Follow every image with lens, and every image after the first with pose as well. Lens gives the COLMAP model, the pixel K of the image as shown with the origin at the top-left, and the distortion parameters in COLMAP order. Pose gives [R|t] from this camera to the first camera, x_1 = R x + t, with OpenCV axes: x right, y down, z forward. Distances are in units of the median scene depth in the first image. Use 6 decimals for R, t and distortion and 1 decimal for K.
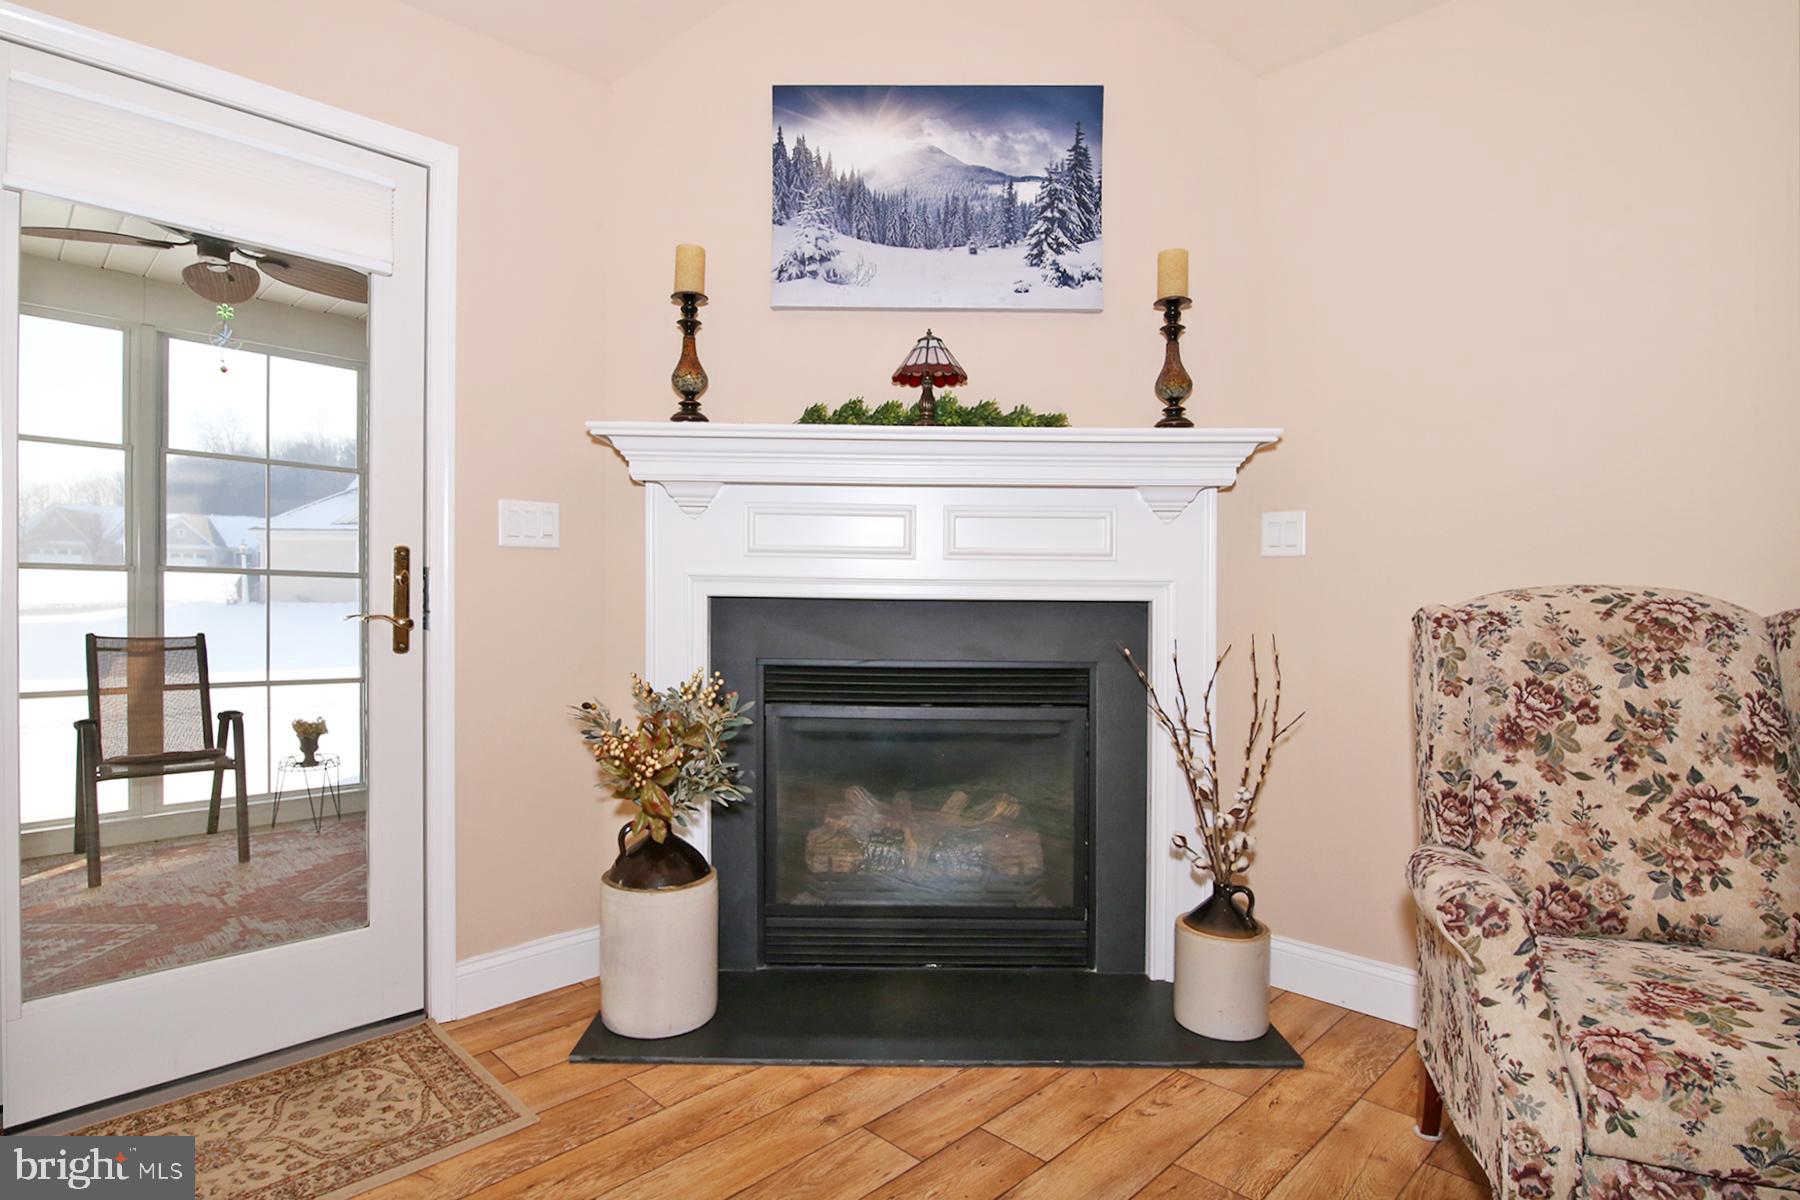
lens RADIAL K [[1001.9, 0, 889.1], [0, 1001.9, 581.4], [0, 0, 1]] dist [-0.006123, -0.002089]
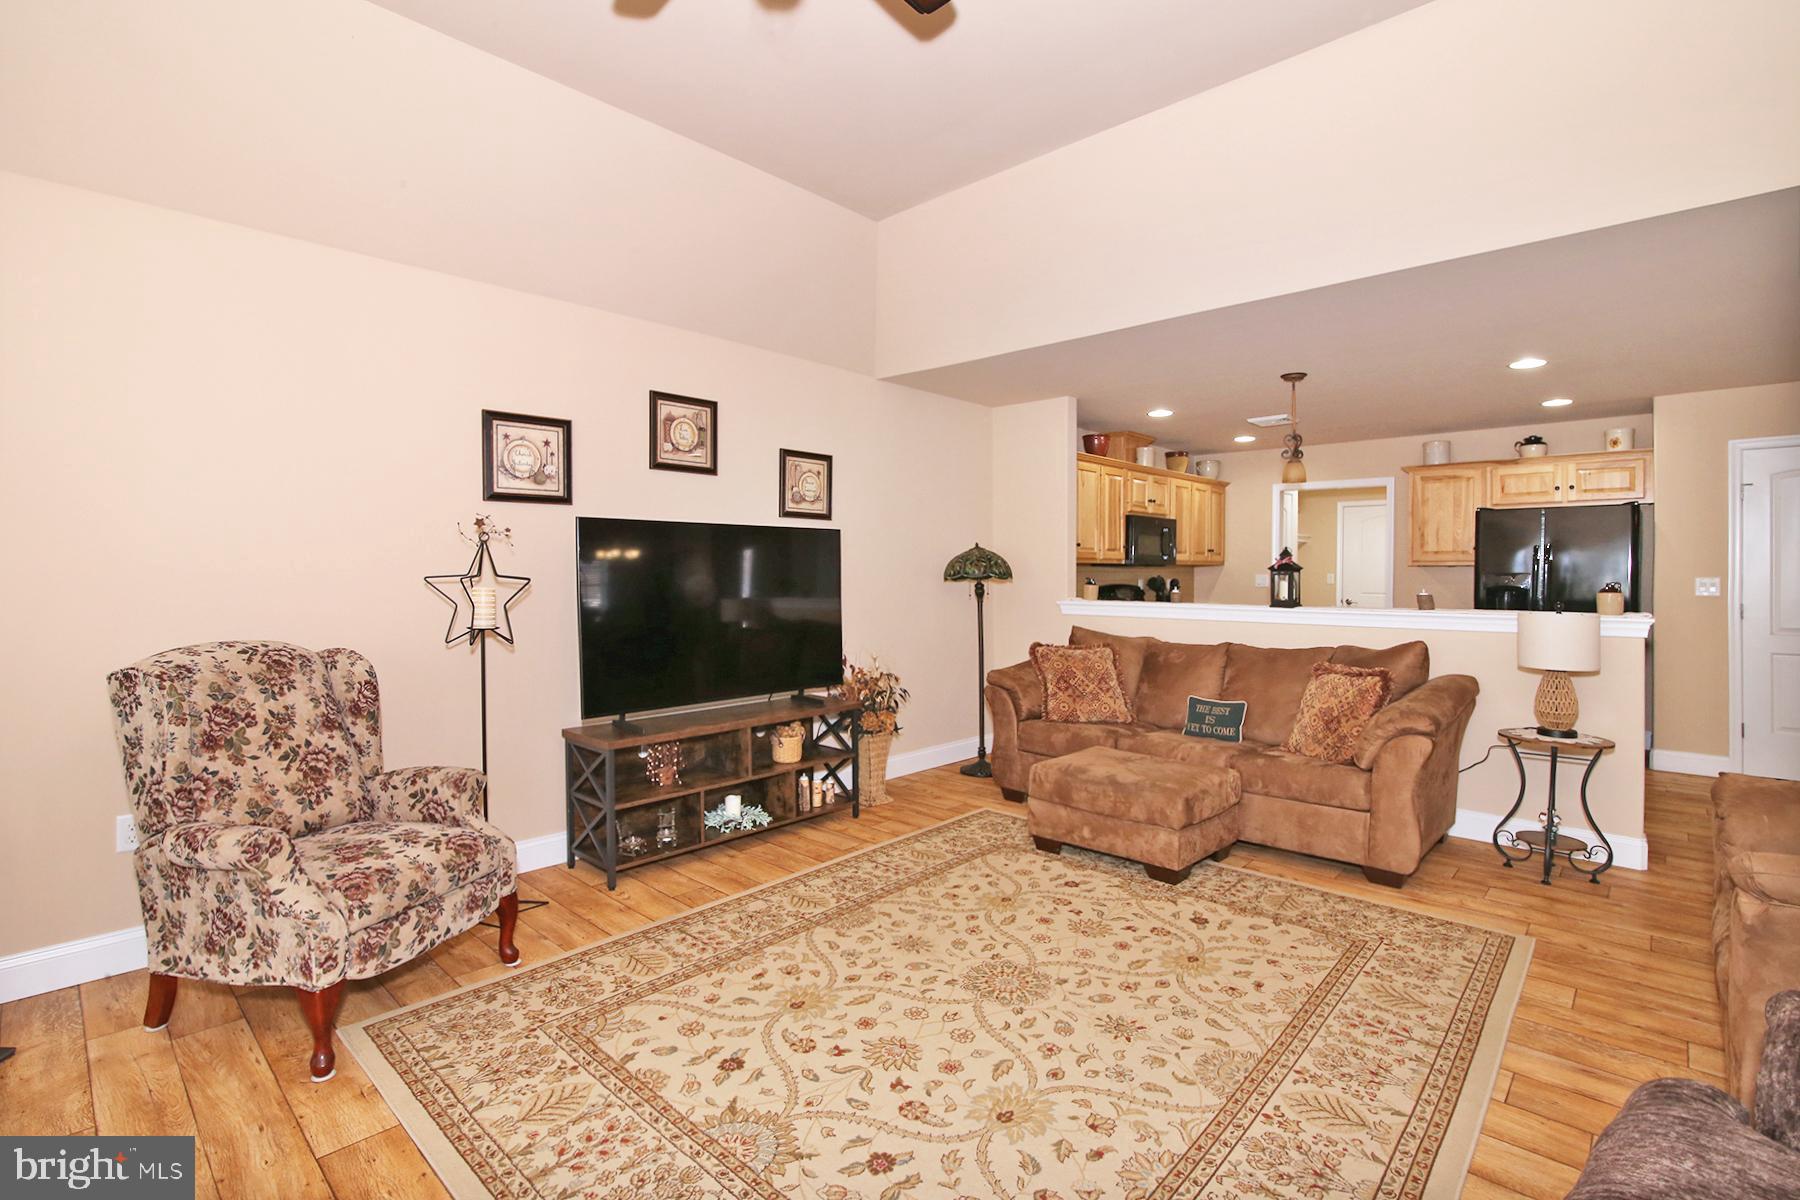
lens RADIAL K [[839.4, 0, 900.0], [0, 839.4, 600.0], [0, 0, 1]] dist [-0.017490, -0.000106]
pose [[-0.063709, -0.040373, 0.997152, -0.607663], [-0.014061, 0.999118, 0.039554, -0.113686], [-0.997869, -0.011501, -0.064221, -0.005348]]
